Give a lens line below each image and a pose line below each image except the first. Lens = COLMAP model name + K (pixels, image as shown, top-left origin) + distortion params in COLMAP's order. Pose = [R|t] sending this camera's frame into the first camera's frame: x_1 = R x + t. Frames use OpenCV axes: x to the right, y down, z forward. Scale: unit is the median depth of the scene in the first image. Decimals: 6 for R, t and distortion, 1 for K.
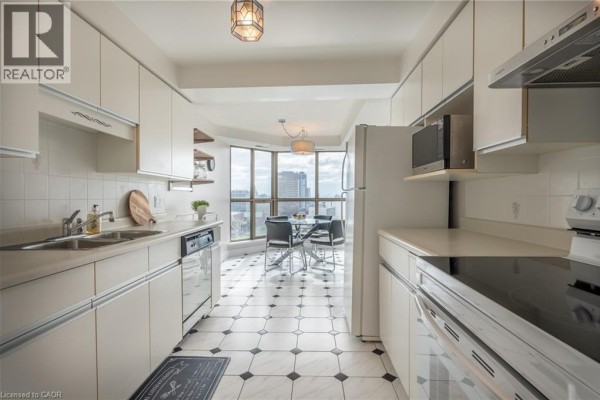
lens RADIAL K [[297.4, 0, 293.7], [0, 297.4, 200.4], [0, 0, 1]] dist [0.000139, -0.000157]
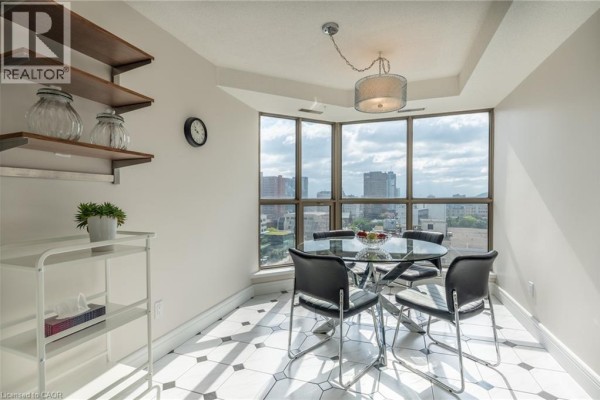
lens RADIAL K [[297.4, 0, 293.7], [0, 297.4, 200.4], [0, 0, 1]] dist [0.000139, -0.000157]
pose [[0.958837, -0.000141, -0.283959, 0.029306], [-0.001137, 0.999990, -0.004337, -0.001249], [0.283956, 0.004481, 0.958827, 0.430840]]
